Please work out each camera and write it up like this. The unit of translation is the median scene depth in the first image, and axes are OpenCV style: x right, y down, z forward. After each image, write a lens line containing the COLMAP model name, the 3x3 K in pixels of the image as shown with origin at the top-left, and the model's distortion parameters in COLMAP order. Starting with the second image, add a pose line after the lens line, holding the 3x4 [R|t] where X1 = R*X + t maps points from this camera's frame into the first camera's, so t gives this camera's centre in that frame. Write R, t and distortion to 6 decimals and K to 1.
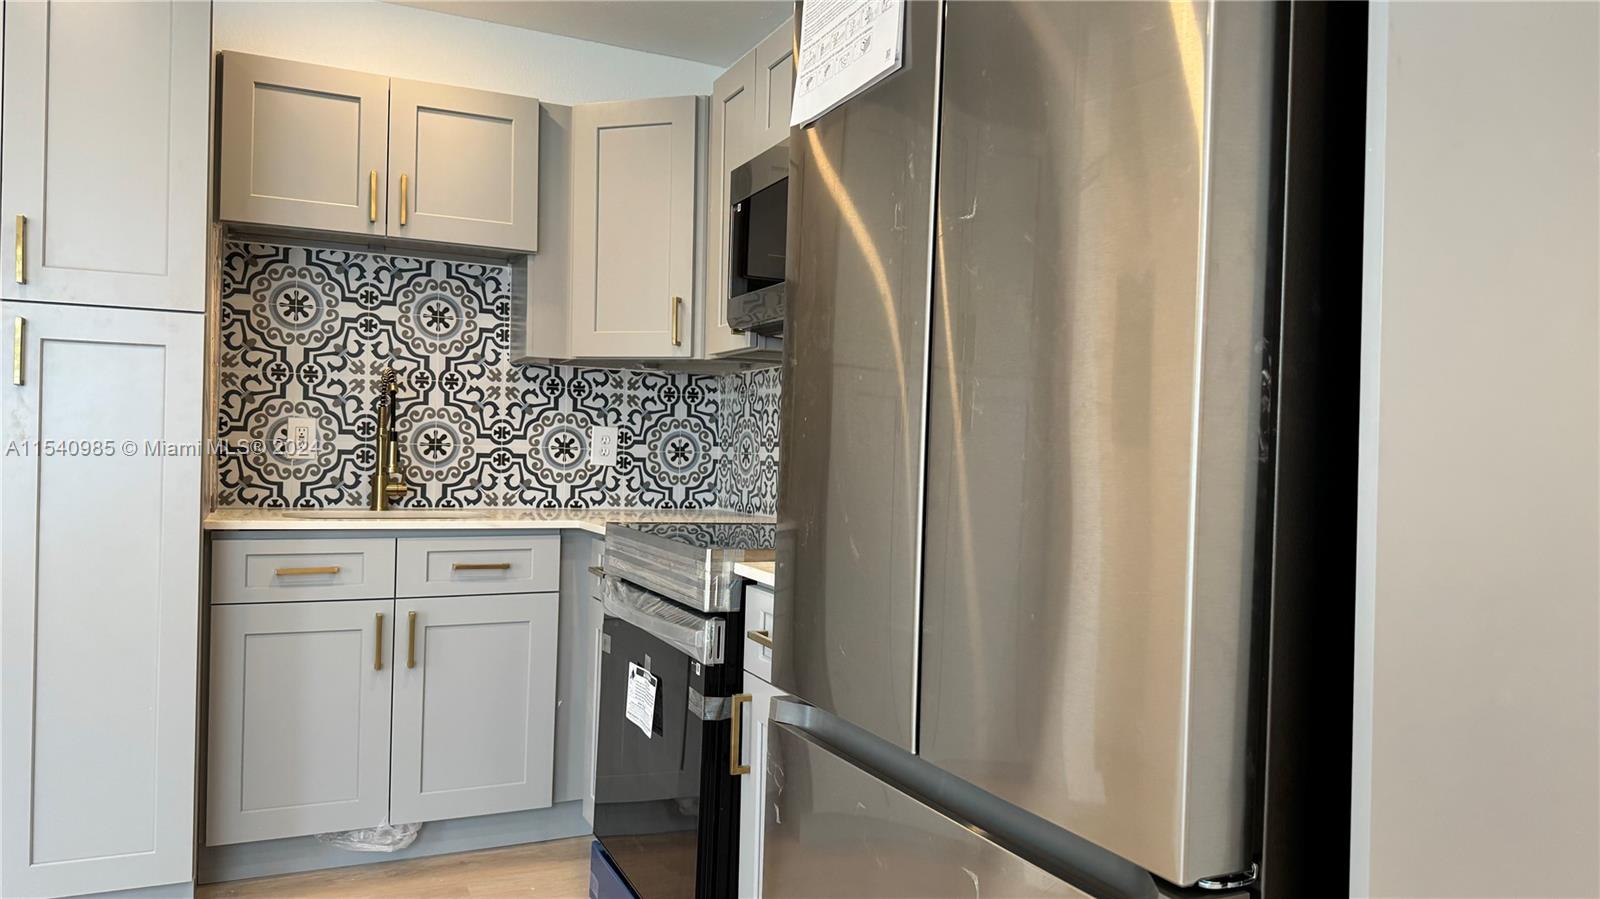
lens RADIAL K [[1118.9, 0, 803.6], [0, 1118.9, 461.0], [0, 0, 1]] dist [0.144950, -0.266000]
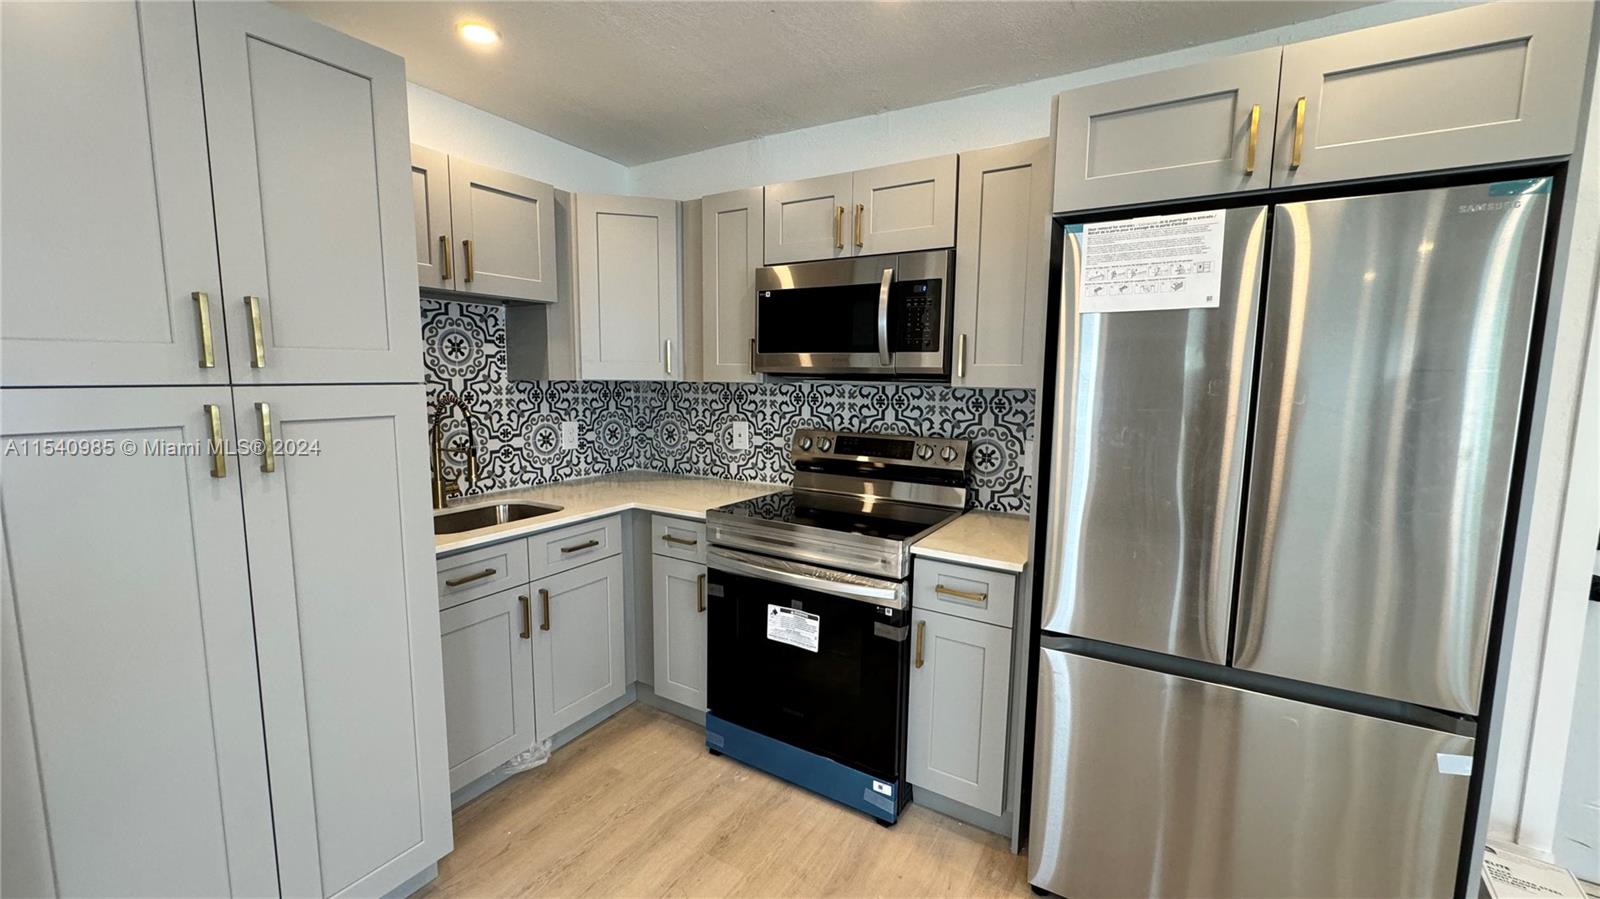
lens RADIAL K [[636.4, 0, 800.0], [0, 636.4, 449.5], [0, 0, 1]] dist [-0.002990, 0.000357]
pose [[0.831283, -0.082077, 0.549757, -0.448081], [0.014335, 0.991875, 0.126407, -0.109495], [-0.555665, -0.097199, 0.825705, 0.213149]]
